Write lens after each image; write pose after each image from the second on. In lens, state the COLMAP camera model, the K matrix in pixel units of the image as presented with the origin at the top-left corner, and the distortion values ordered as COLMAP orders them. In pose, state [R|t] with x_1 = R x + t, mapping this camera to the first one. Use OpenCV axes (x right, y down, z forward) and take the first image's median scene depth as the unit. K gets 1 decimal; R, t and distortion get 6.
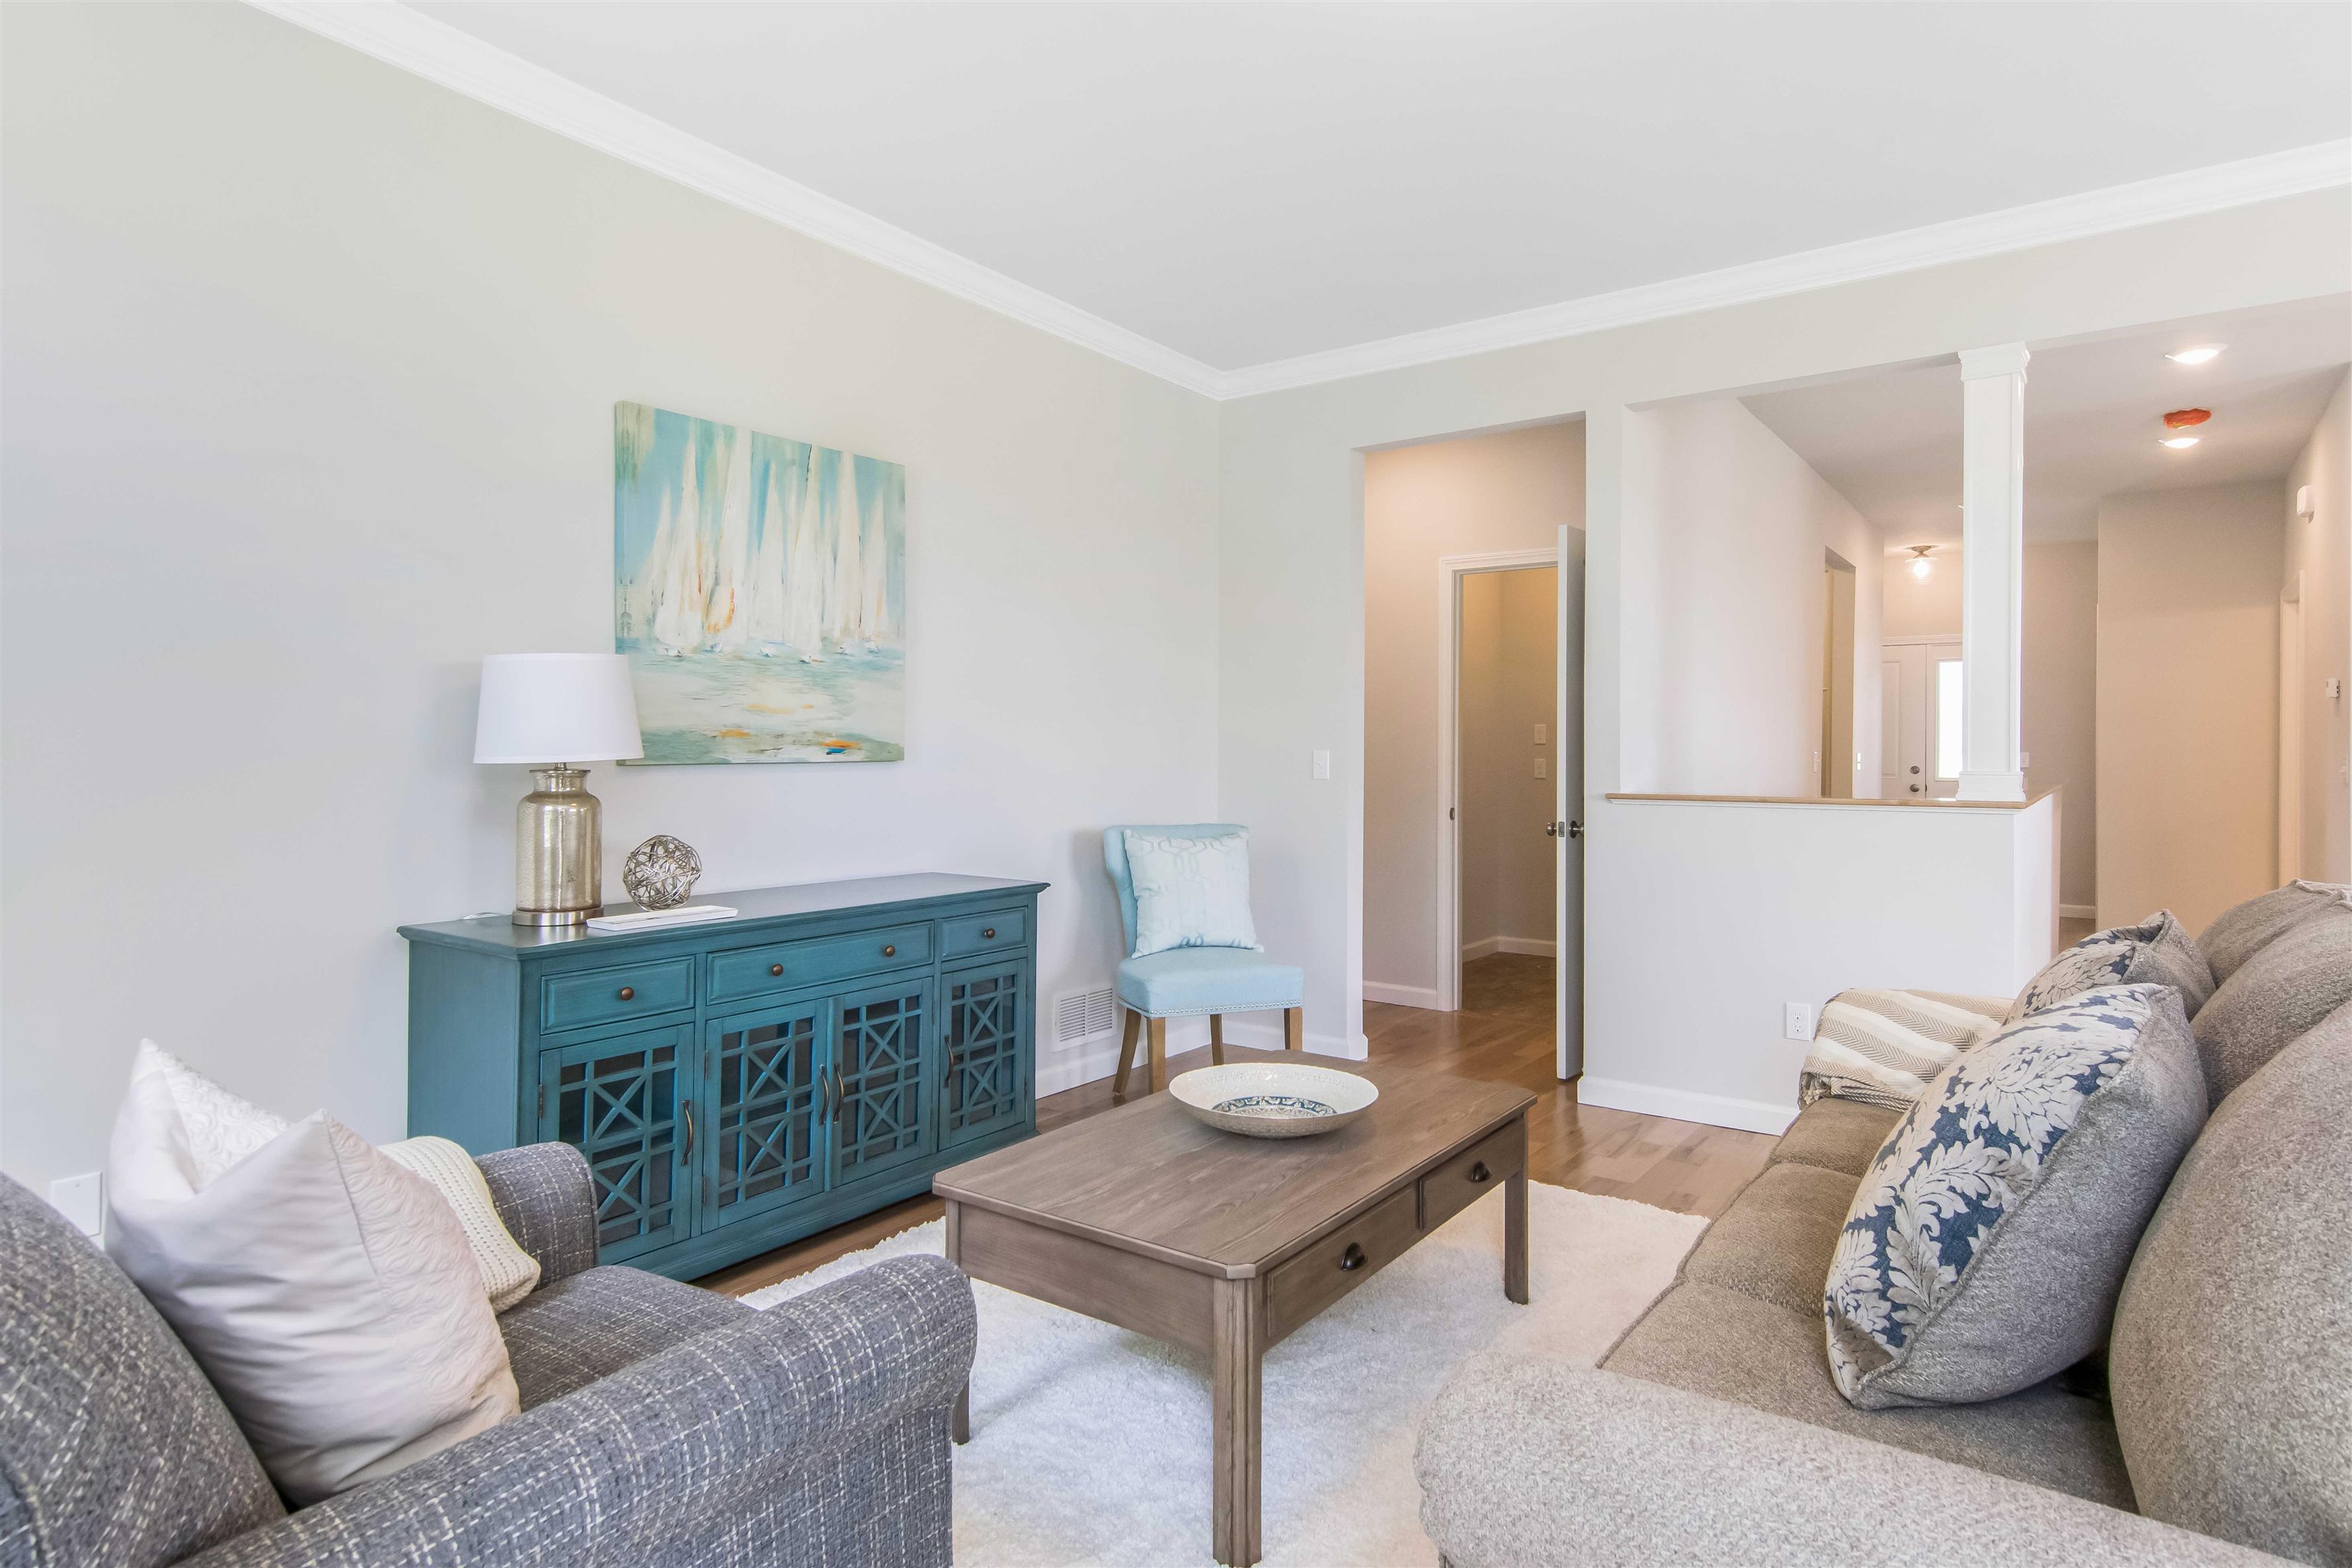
lens RADIAL K [[1279.9, 0, 1218.3], [0, 1279.9, 761.3], [0, 0, 1]] dist [0.021640, -0.003753]
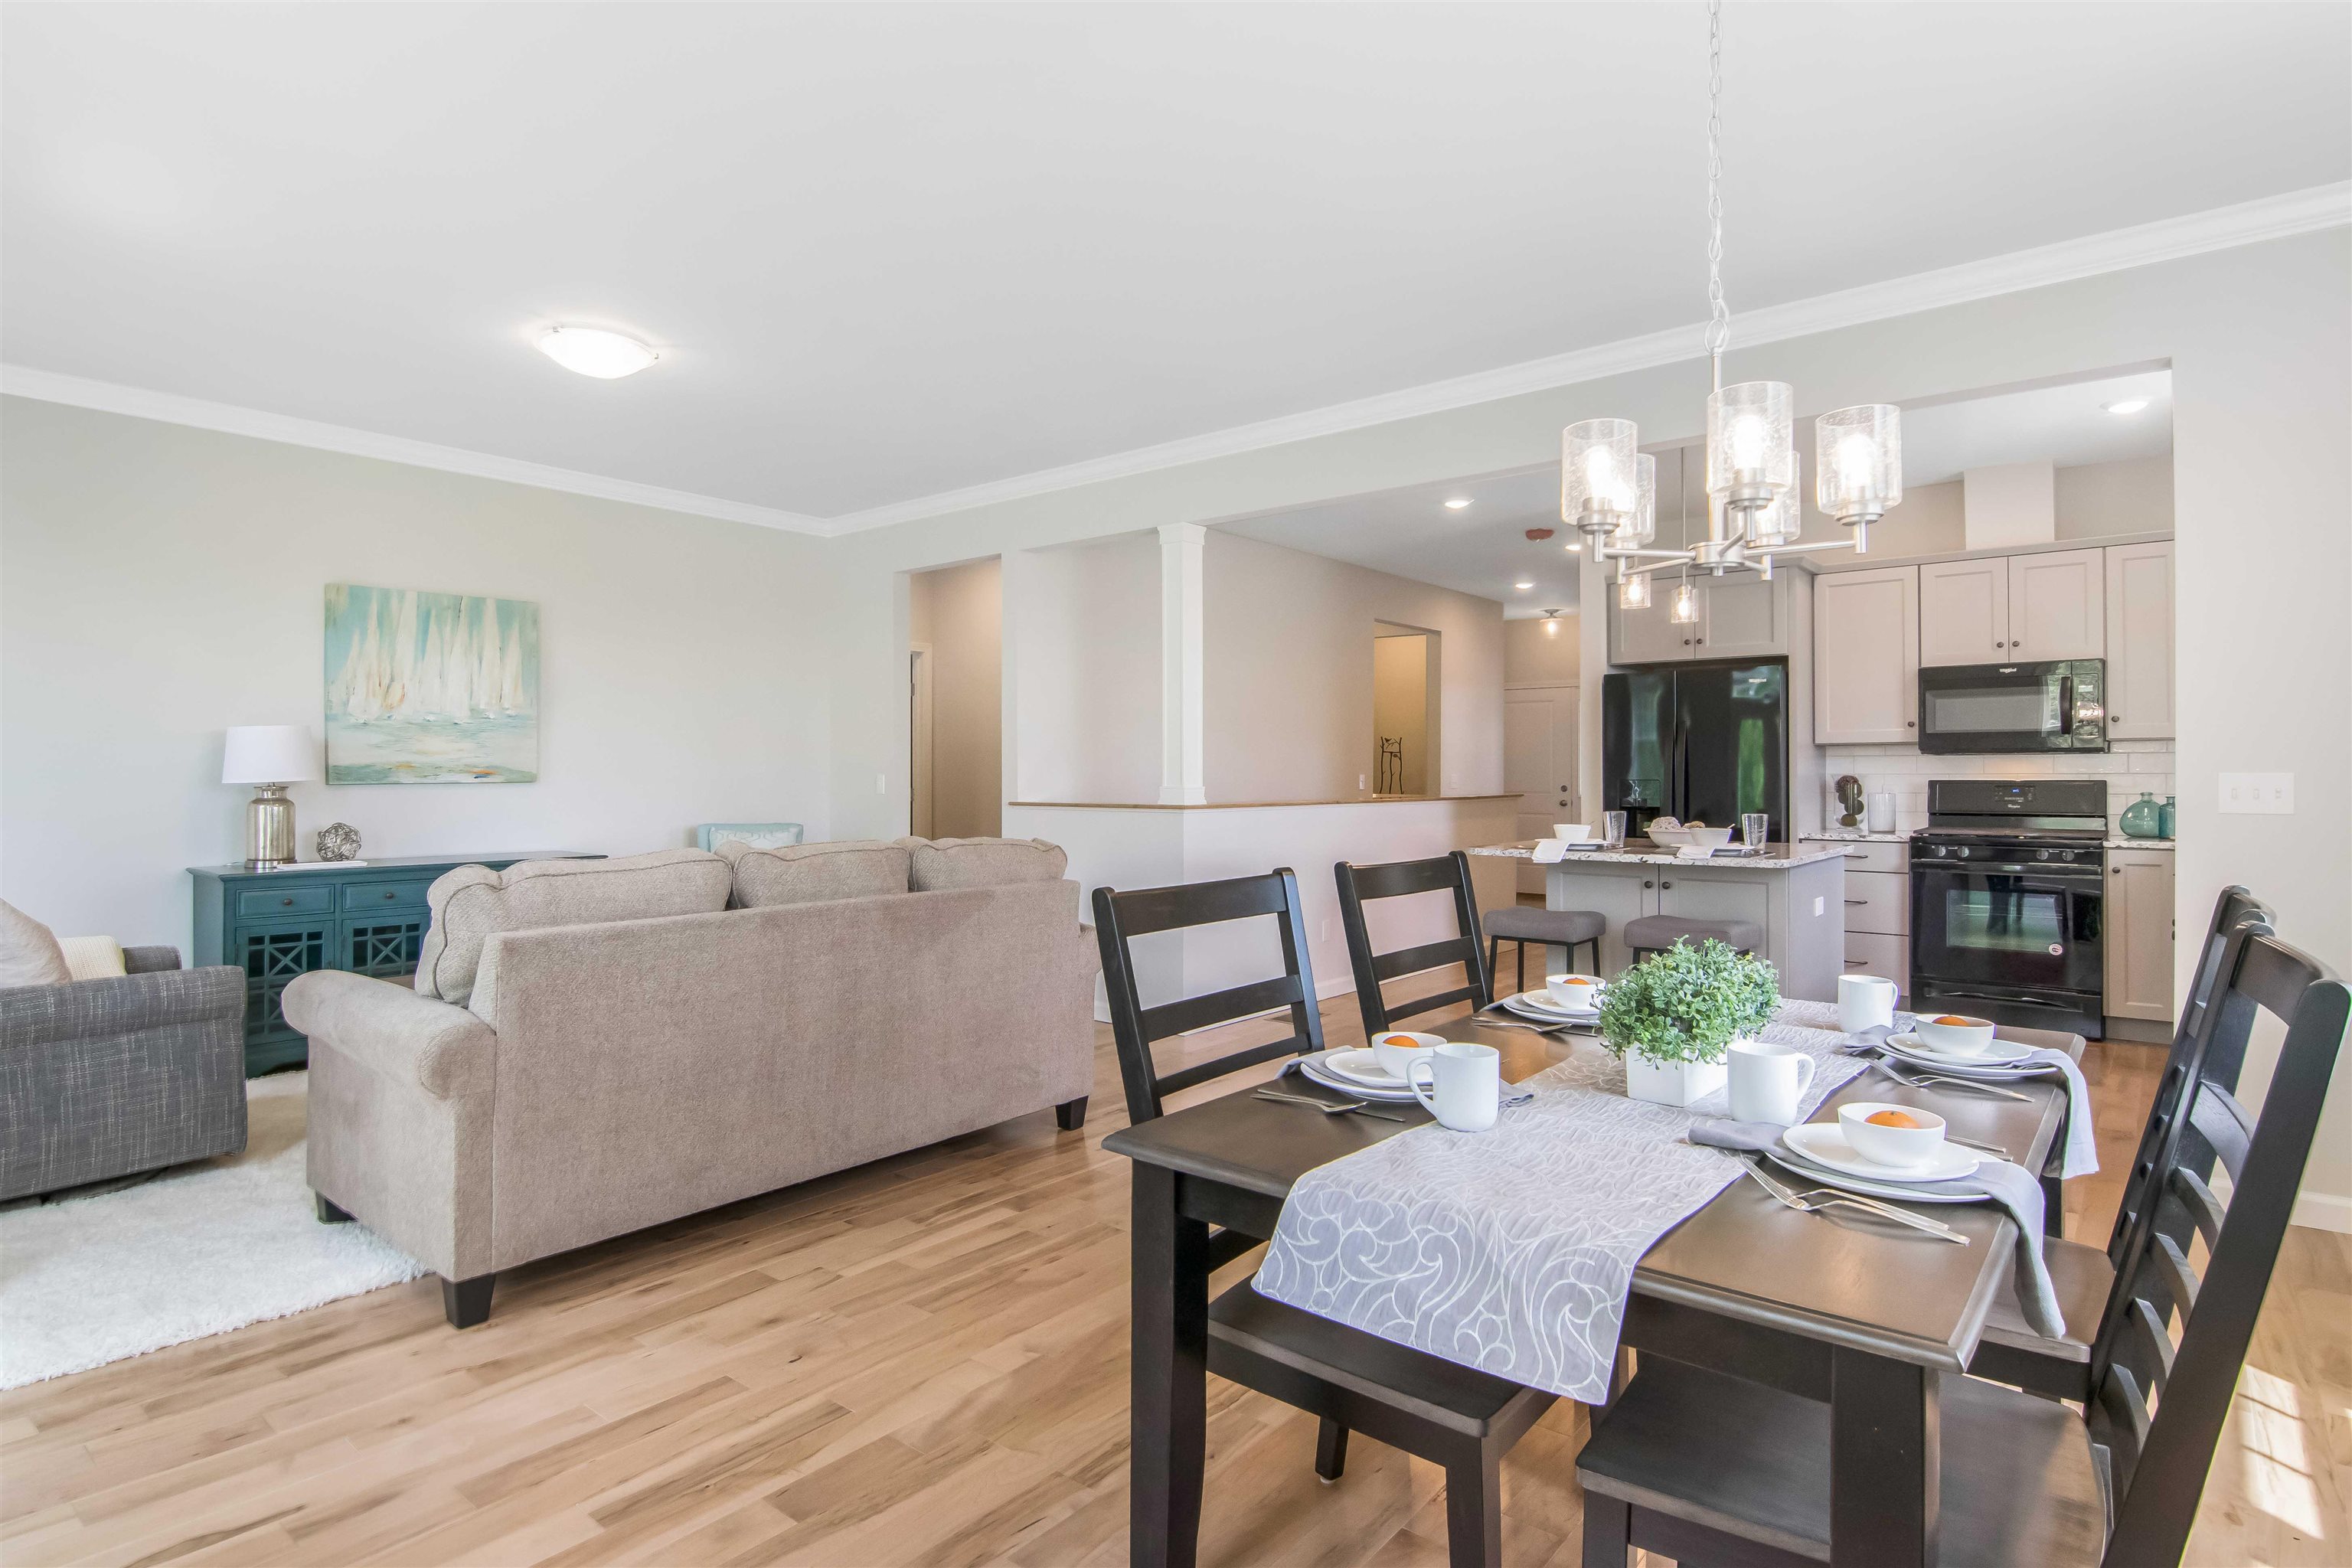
lens RADIAL K [[1218.1, 0, 1175.4], [0, 1218.1, 770.3], [0, 0, 1]] dist [0.013223, -0.004945]
pose [[0.997021, -0.003621, -0.077040, 0.812170], [0.002657, 0.999917, -0.012623, 0.007858], [0.077079, 0.012381, 0.996948, -0.588640]]
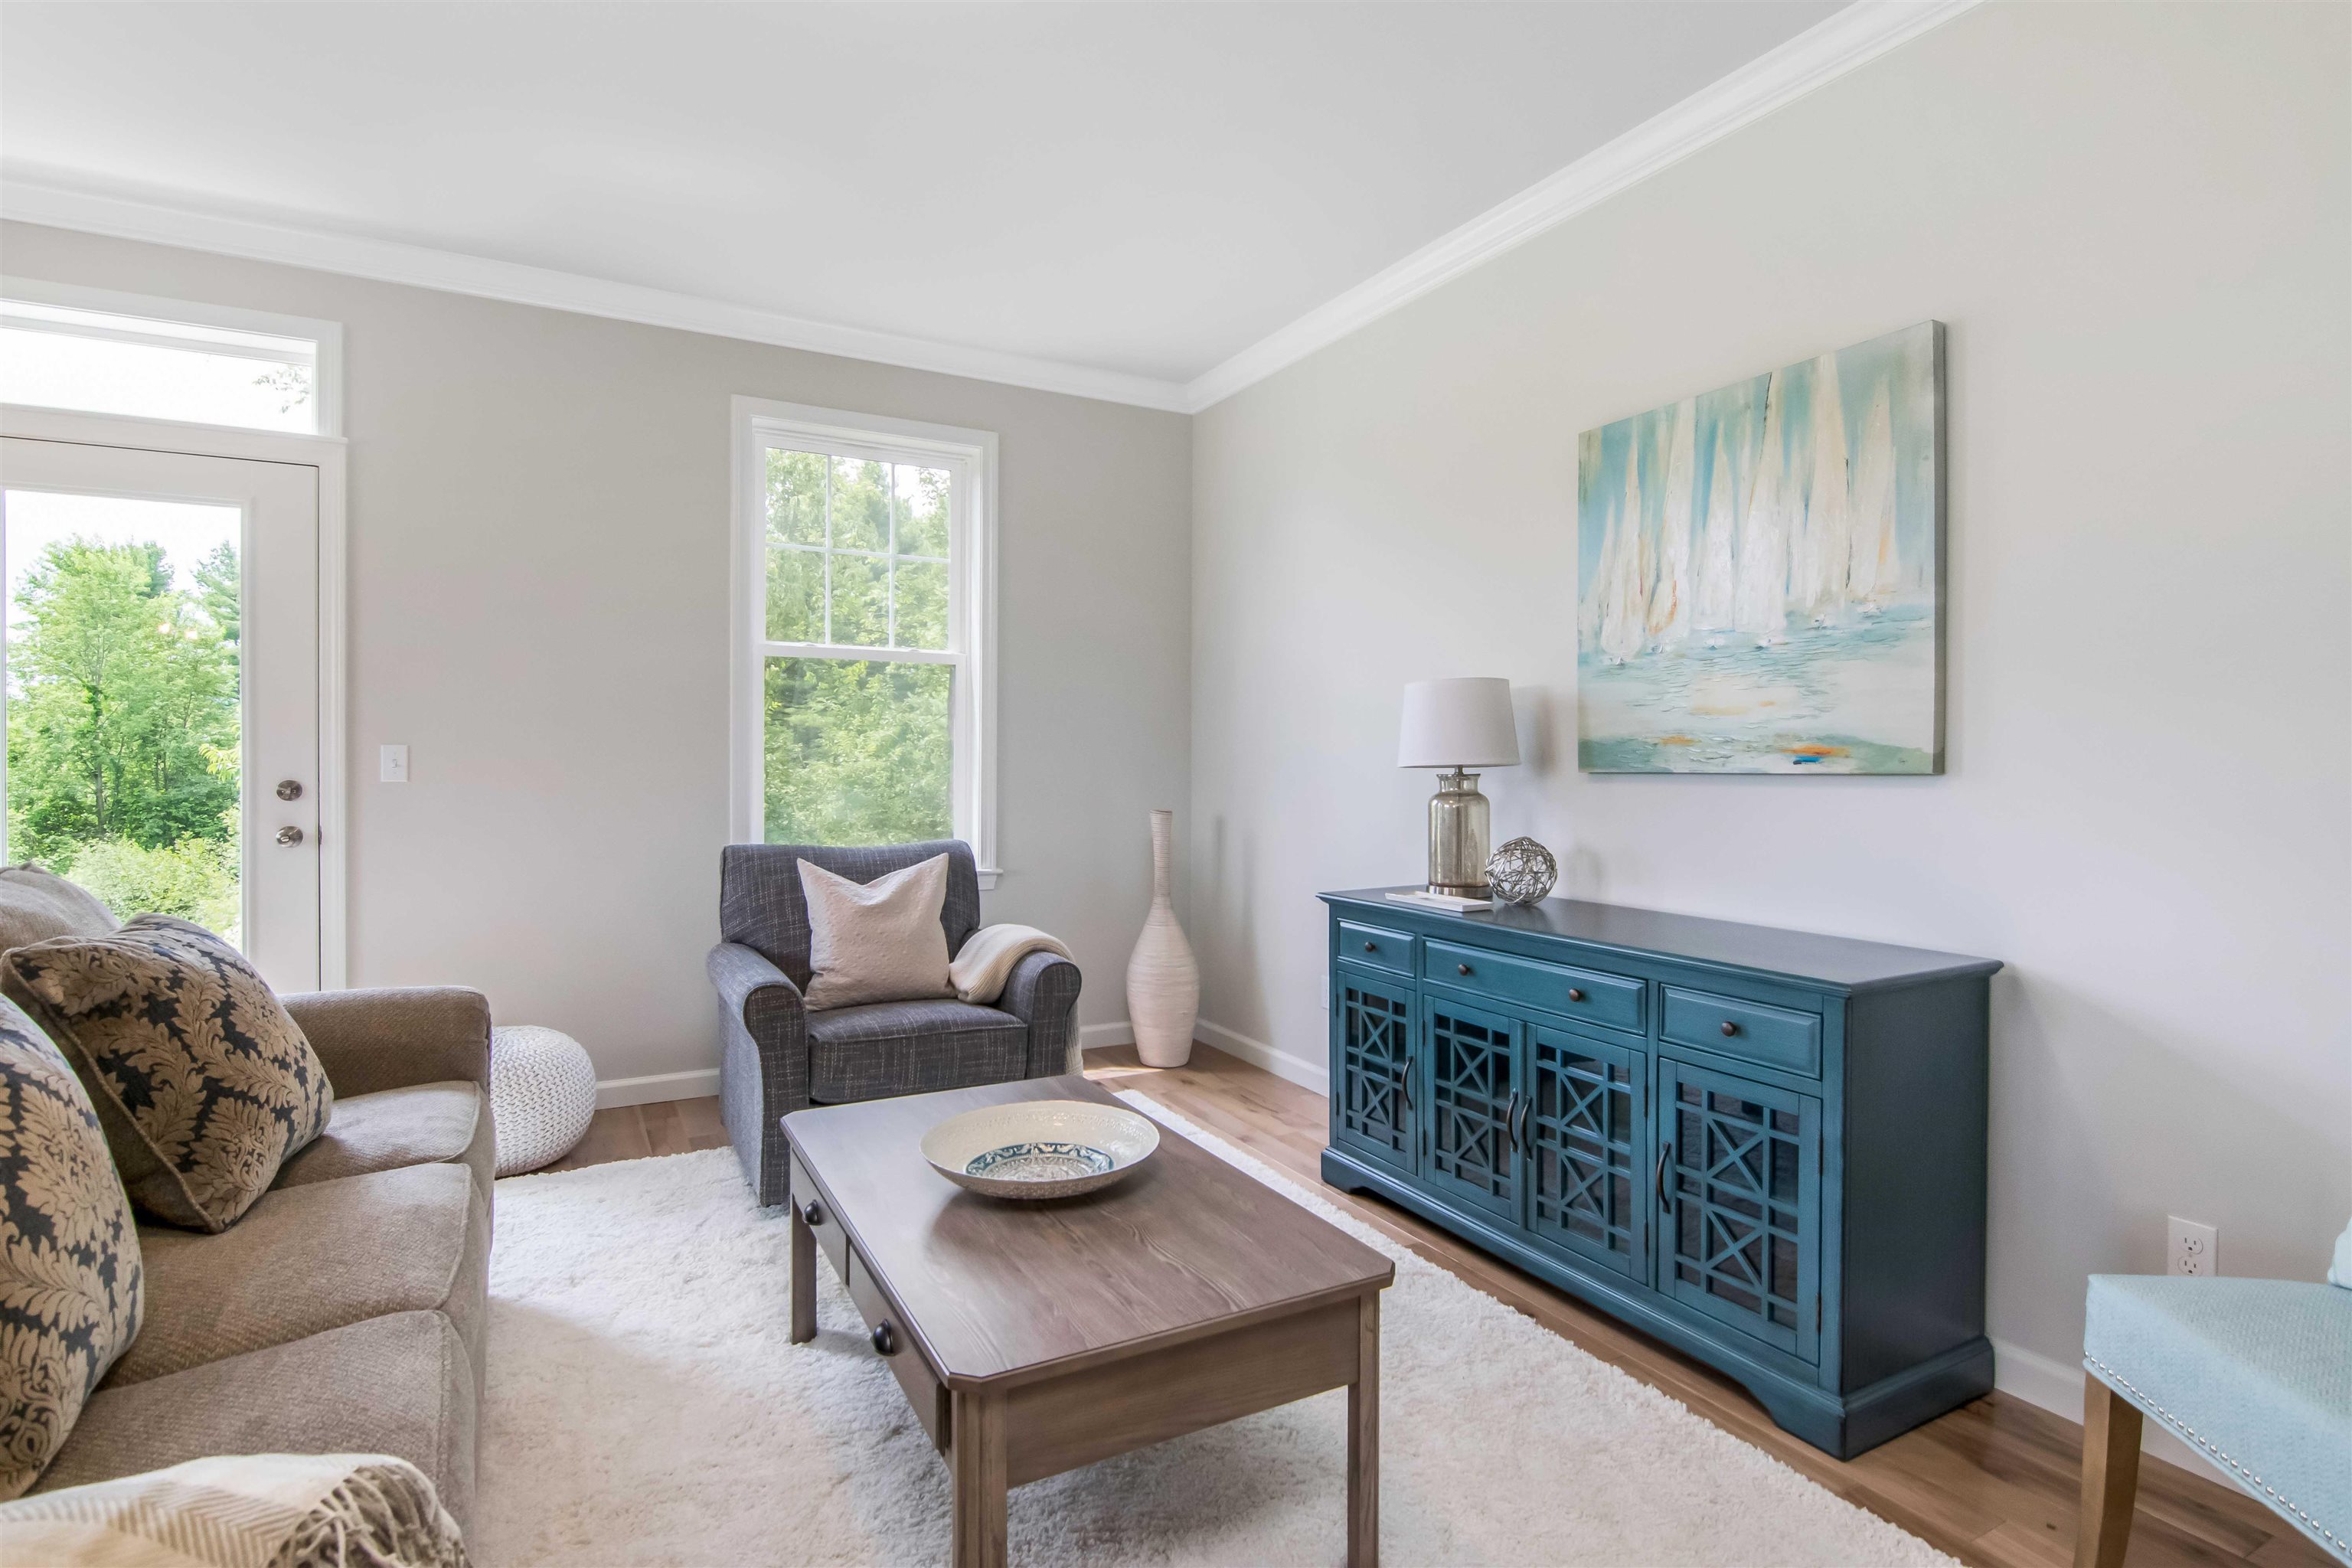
lens RADIAL K [[1160.3, 0, 1115.2], [0, 1160.3, 750.6], [0, 0, 1]] dist [0.000472, 0.000277]
pose [[-0.483758, -0.011040, -0.875132, 0.544445], [-0.014404, 0.999885, -0.004651, -0.004625], [0.875084, 0.010356, -0.483861, 1.072625]]
